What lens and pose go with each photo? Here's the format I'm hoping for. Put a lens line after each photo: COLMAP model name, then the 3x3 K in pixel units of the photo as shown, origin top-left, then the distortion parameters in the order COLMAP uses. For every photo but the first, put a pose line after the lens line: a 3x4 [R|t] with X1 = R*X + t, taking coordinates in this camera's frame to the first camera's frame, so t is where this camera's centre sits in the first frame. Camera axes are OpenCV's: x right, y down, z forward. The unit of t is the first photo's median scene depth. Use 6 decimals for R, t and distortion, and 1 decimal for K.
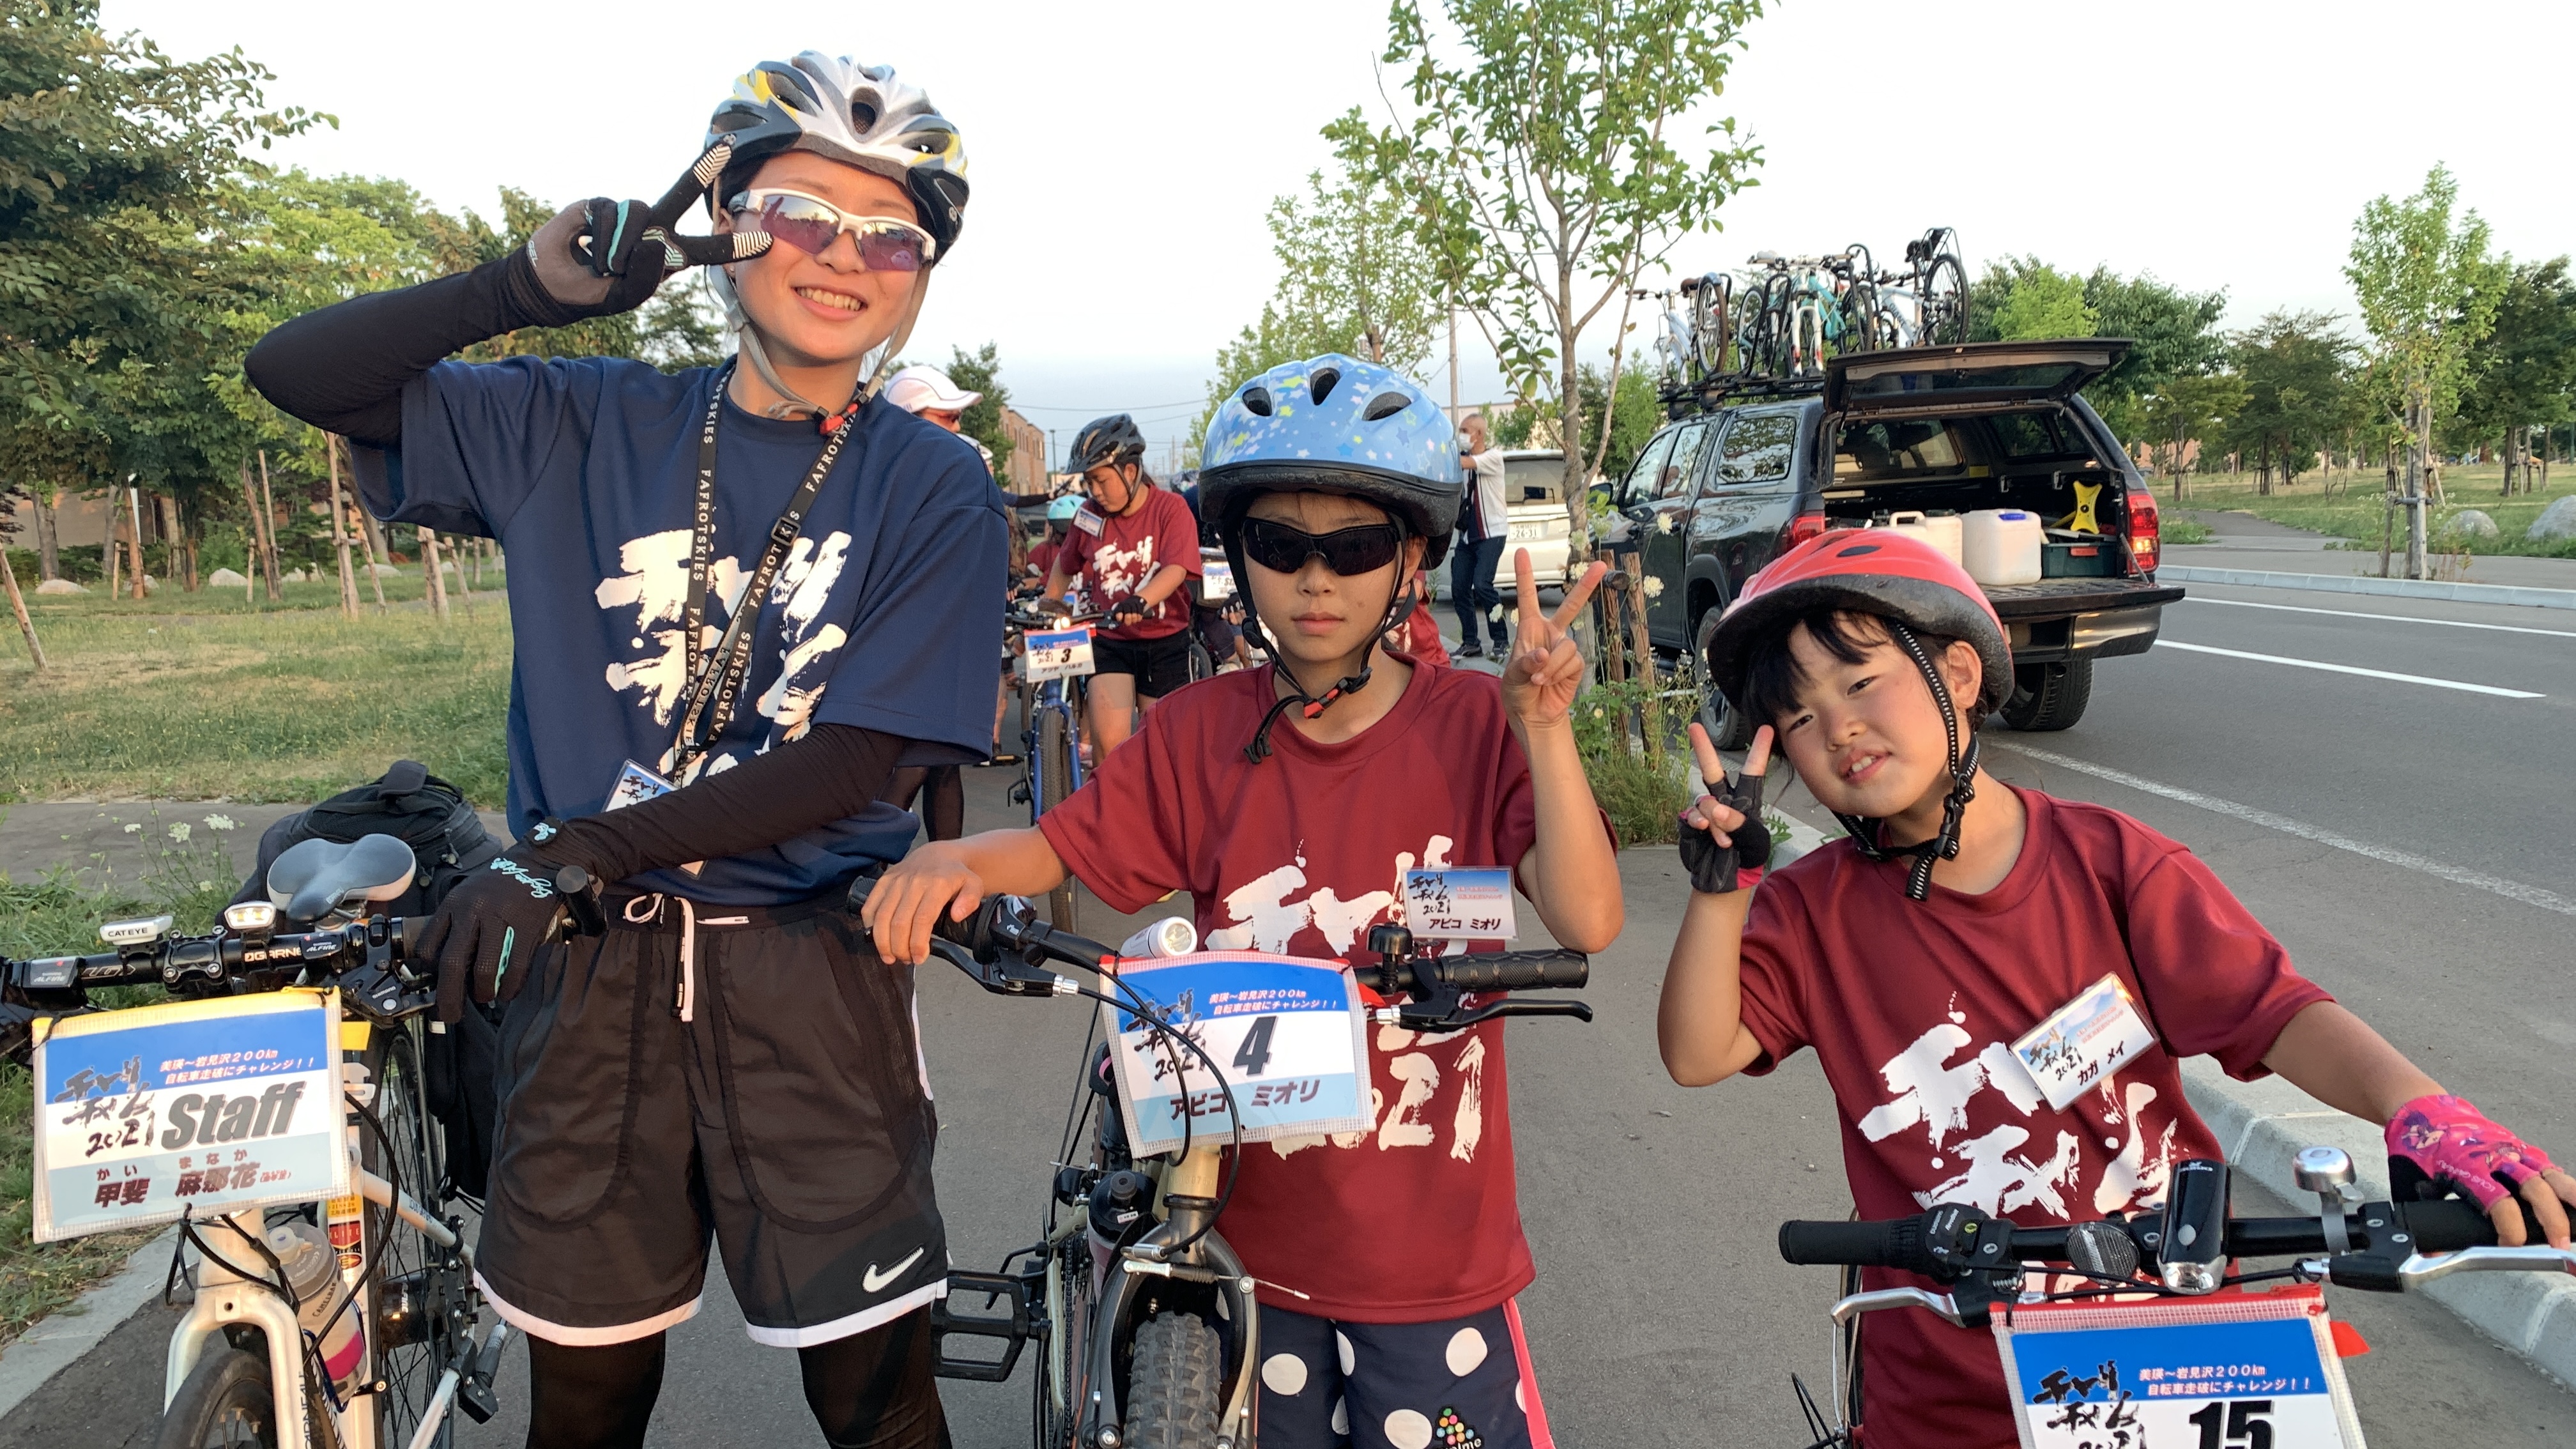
lens RADIAL K [[1972.4, 0, 1280.1], [0, 1972.4, 713.5], [0, 0, 1]] dist [0.041915, -0.071062]
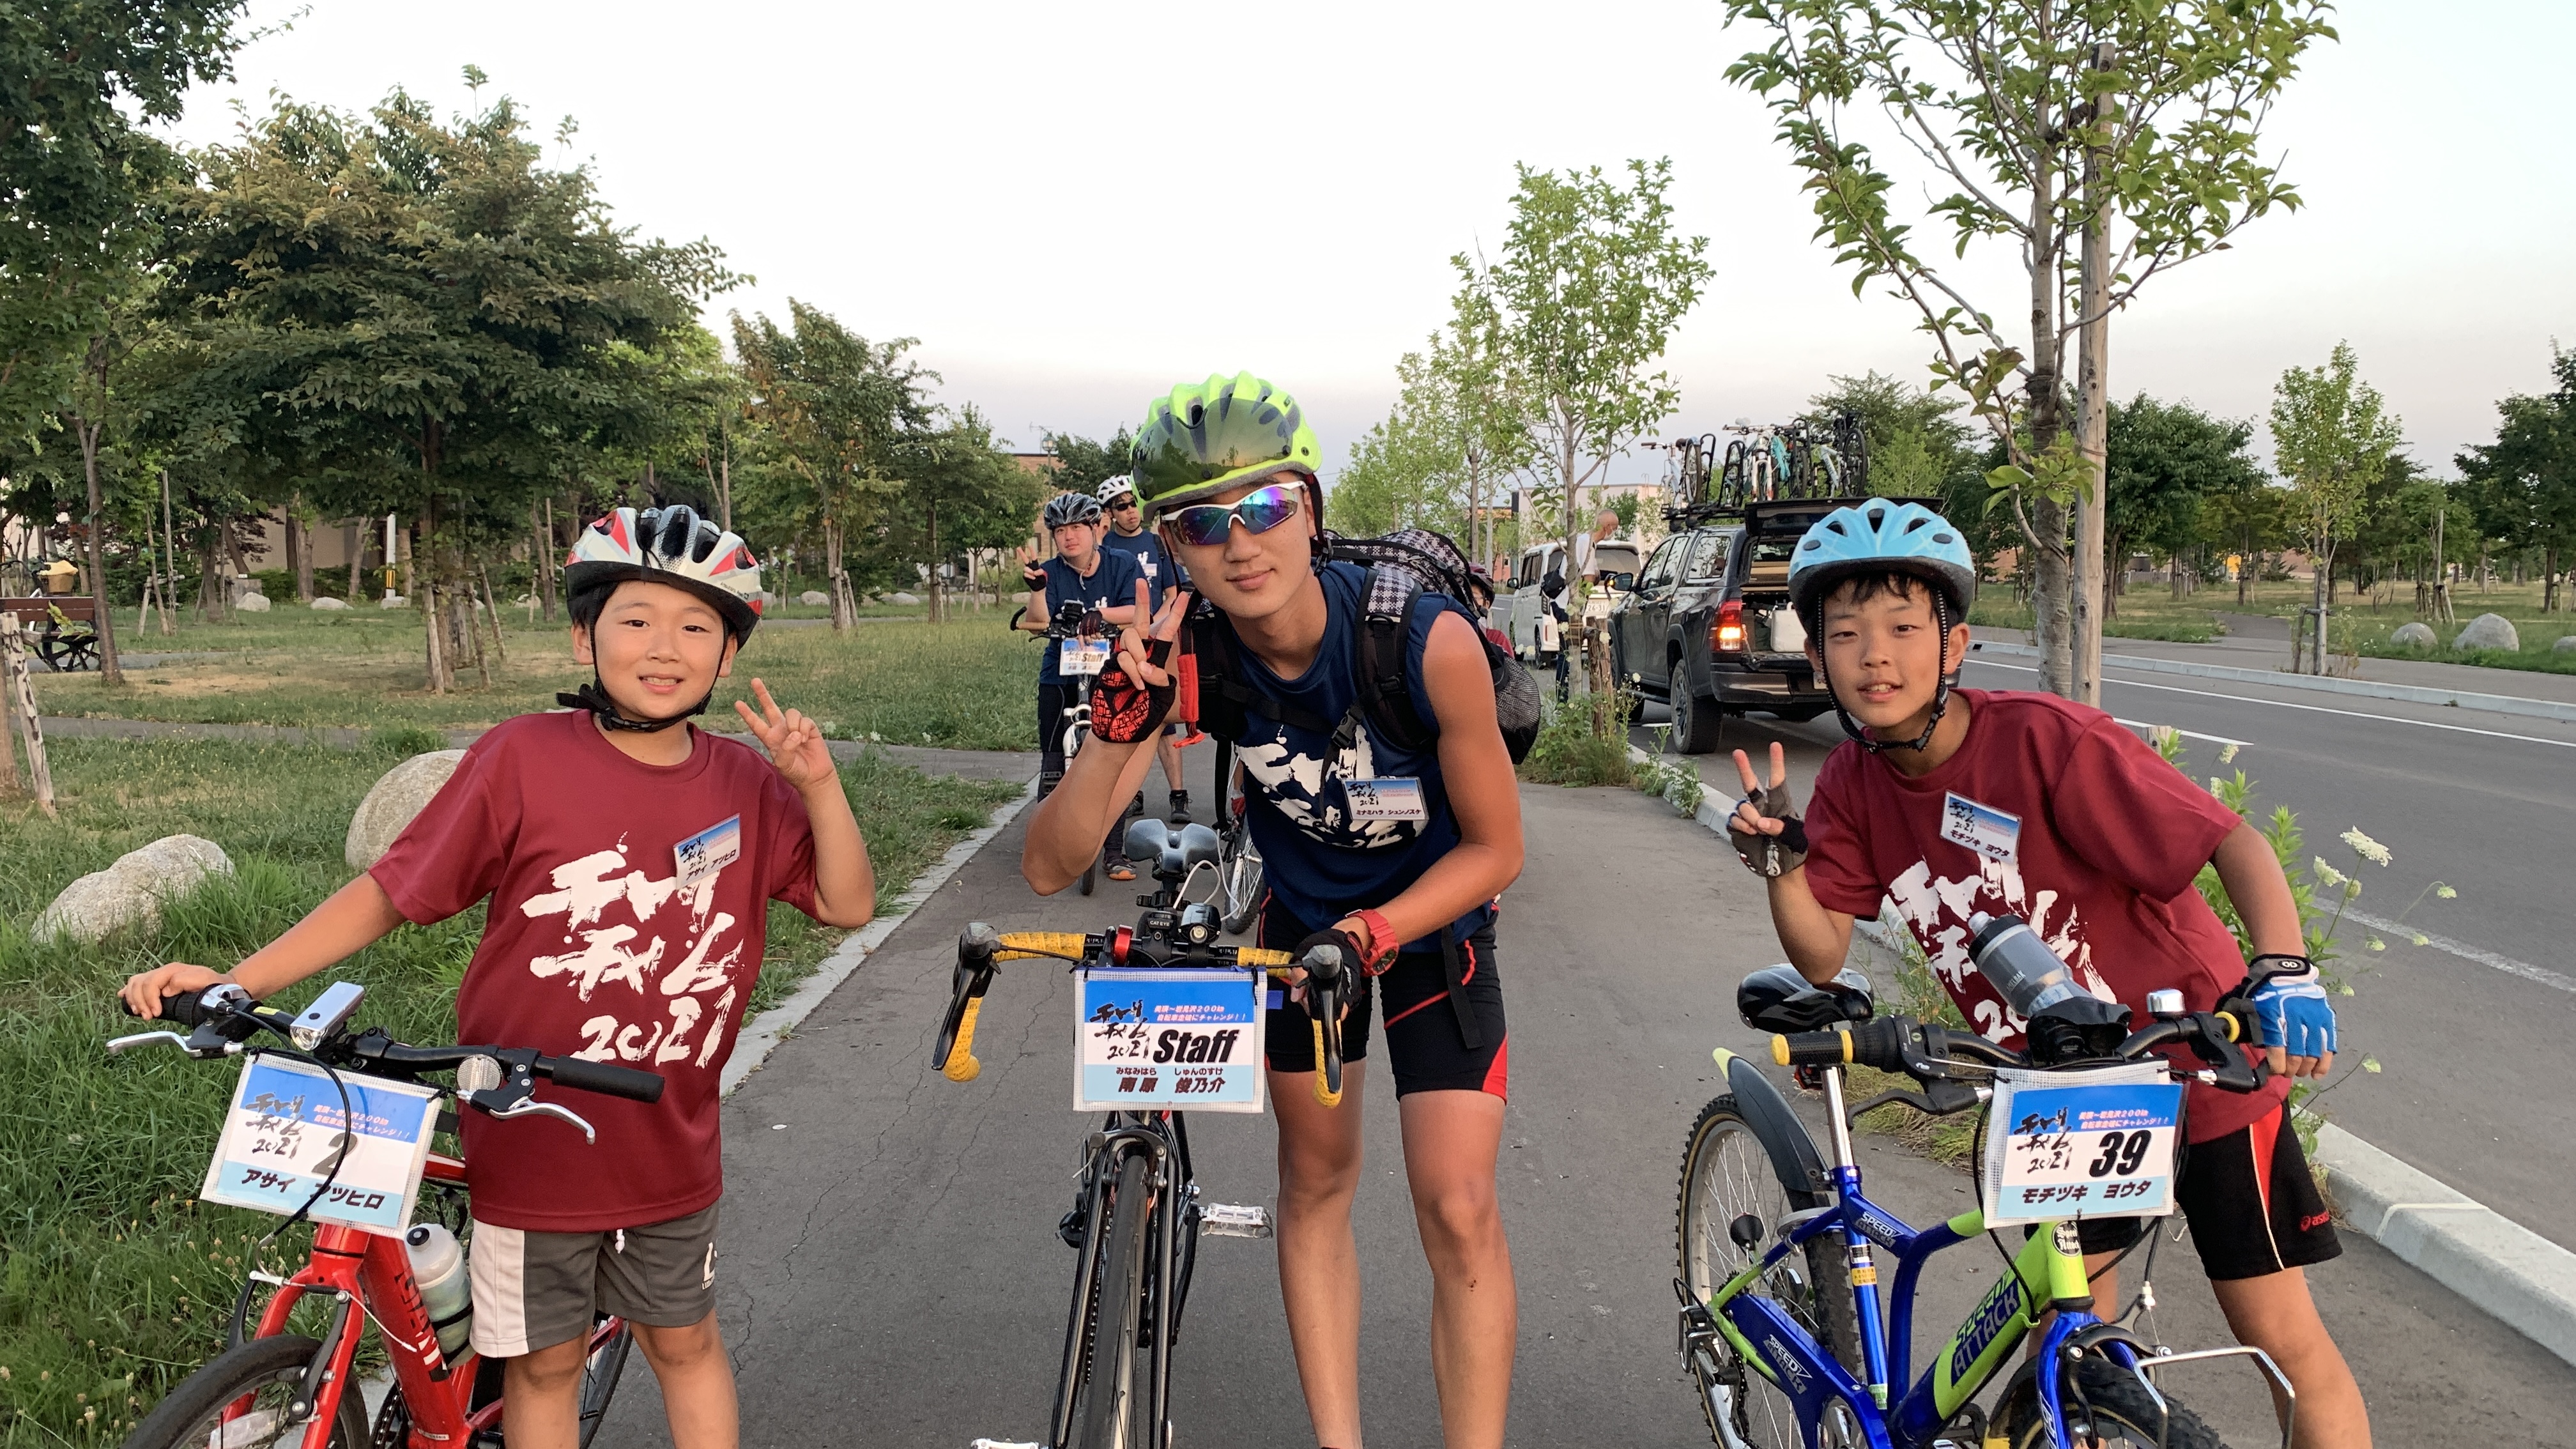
lens RADIAL K [[1970.8, 0, 1286.7], [0, 1970.8, 688.4], [0, 0, 1]] dist [0.049704, -0.085881]
pose [[0.997563, 0.043745, -0.054359, 0.000573], [-0.046194, 0.997934, -0.044647, 0.043378], [0.052293, 0.047049, 0.997523, -0.450492]]
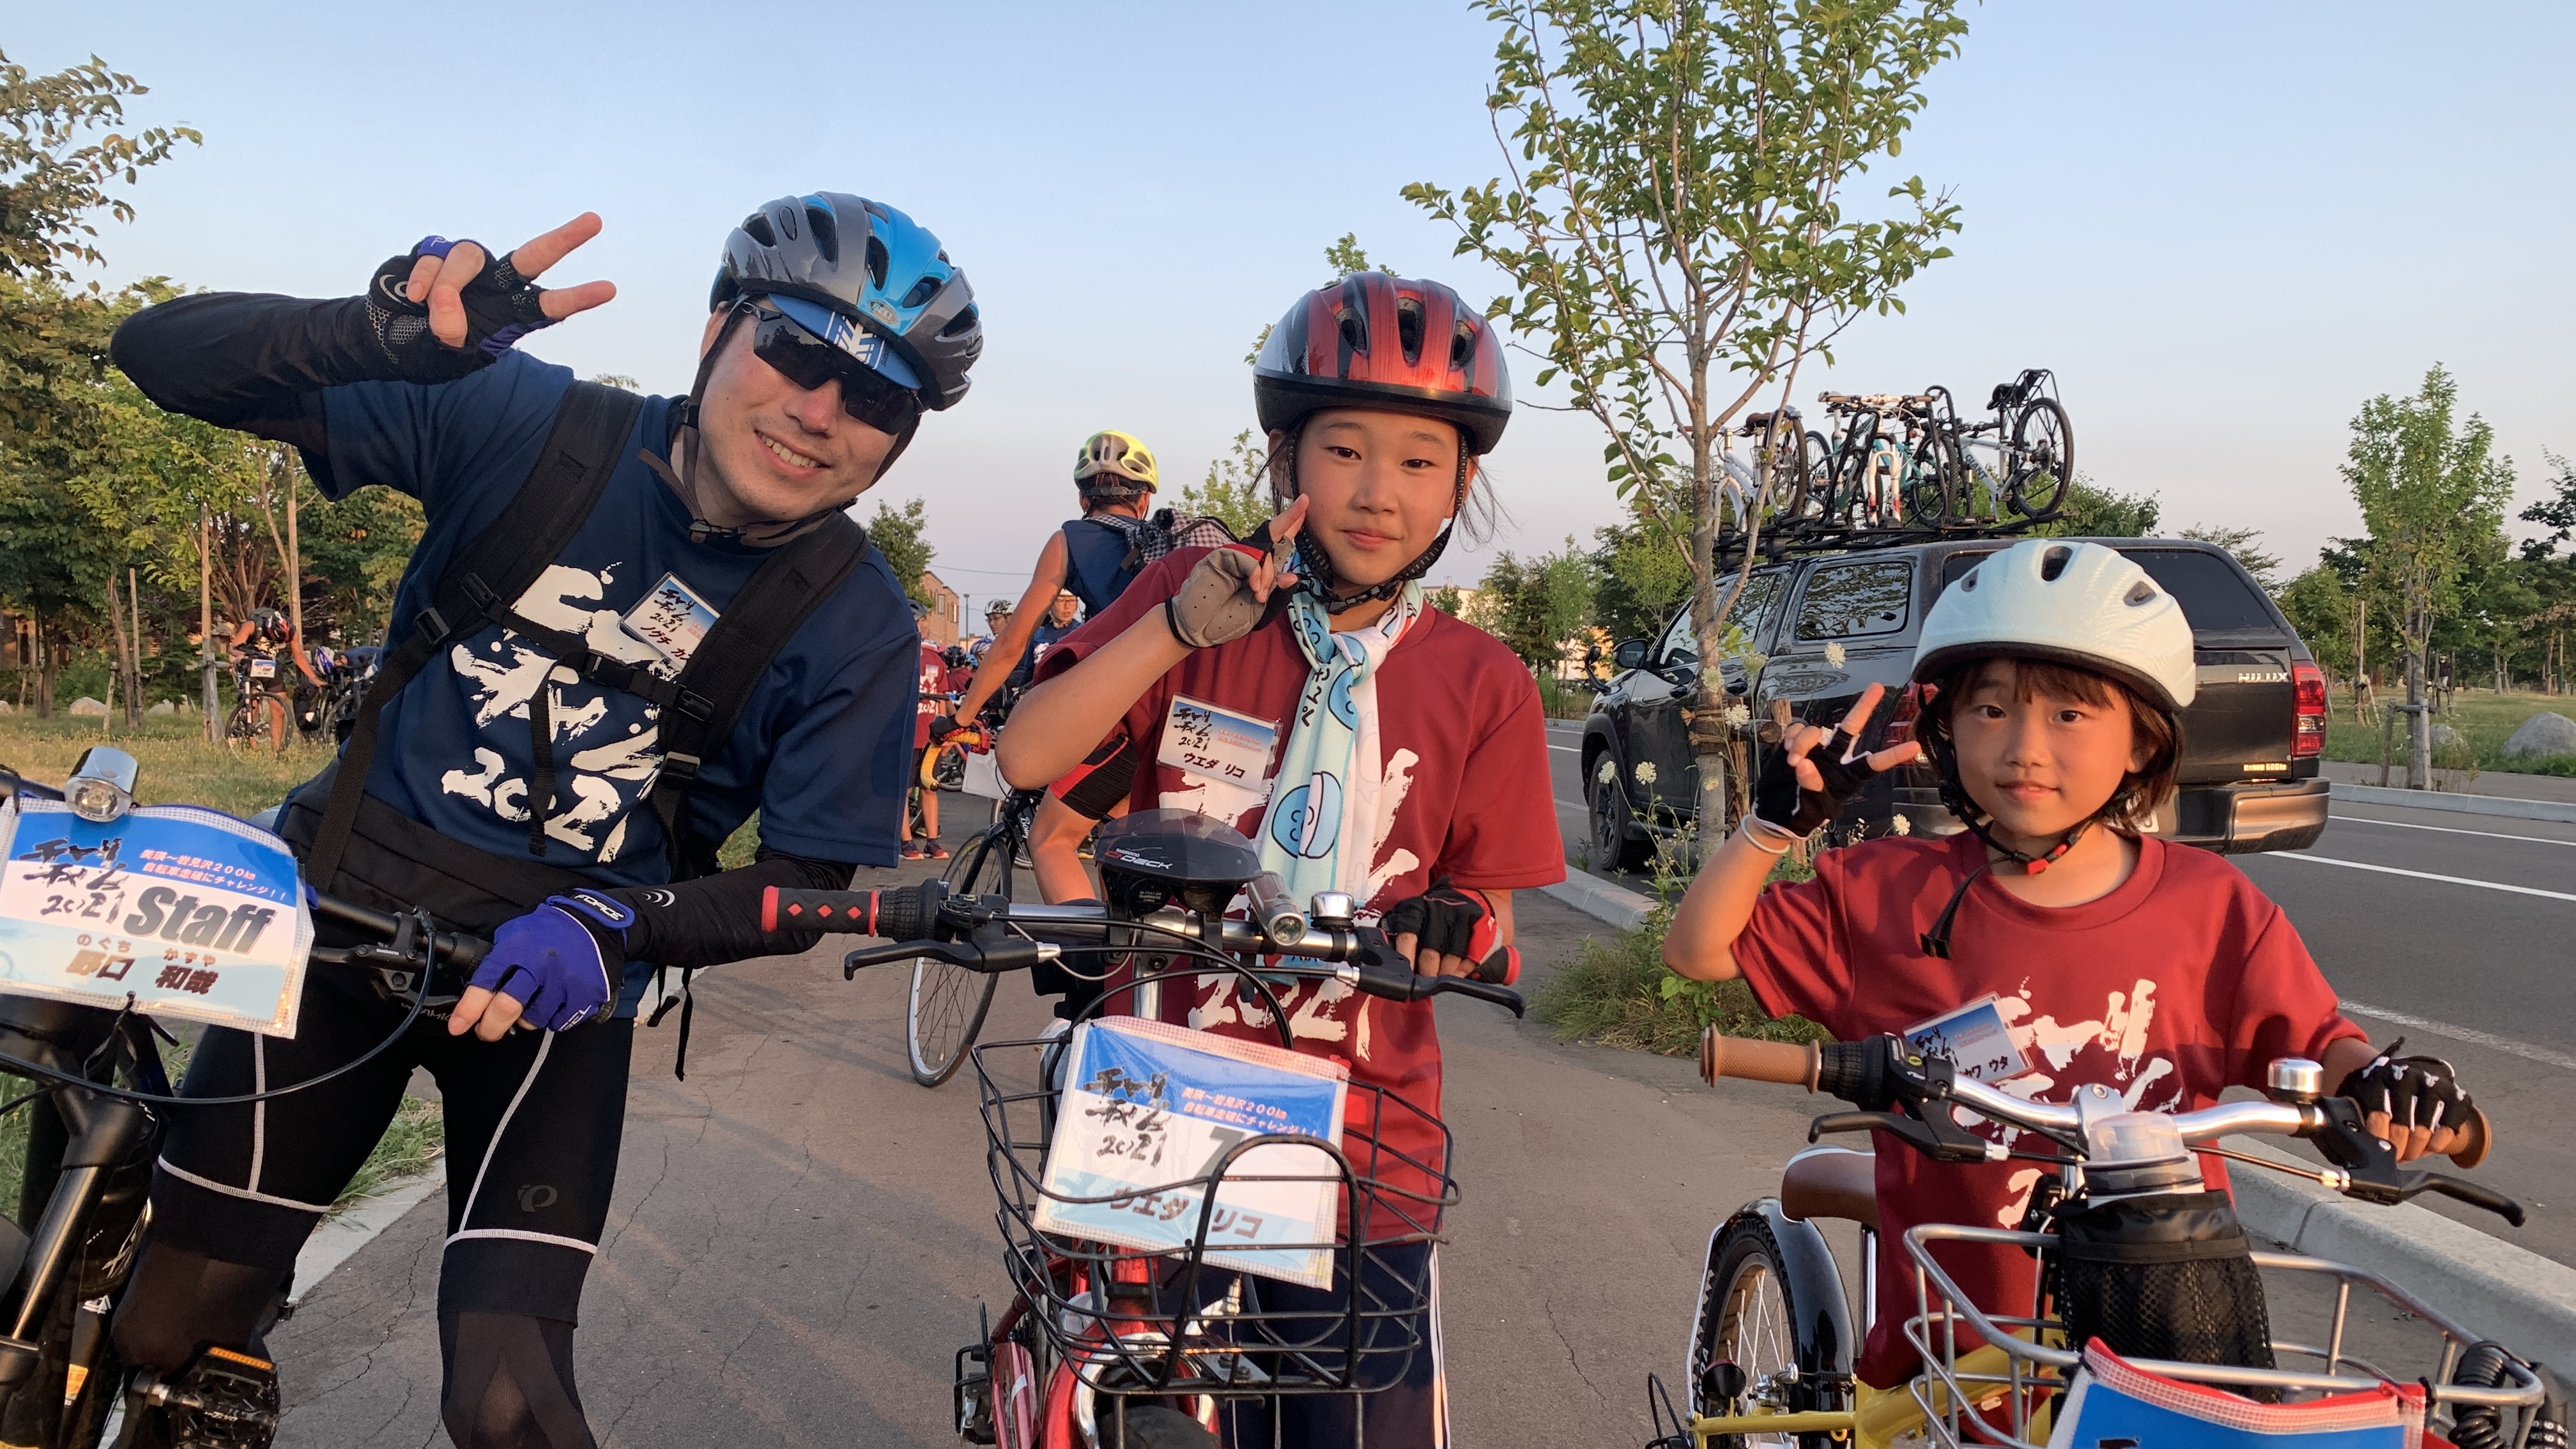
lens RADIAL K [[1969.3, 0, 1288.6], [0, 1969.3, 726.7], [0, 0, 1]] dist [0.044356, -0.067556]
pose [[0.997834, 0.039674, 0.052466, -0.042487], [-0.035156, 0.995811, -0.084402, 0.004021], [-0.055595, 0.082375, 0.995050, 0.124511]]
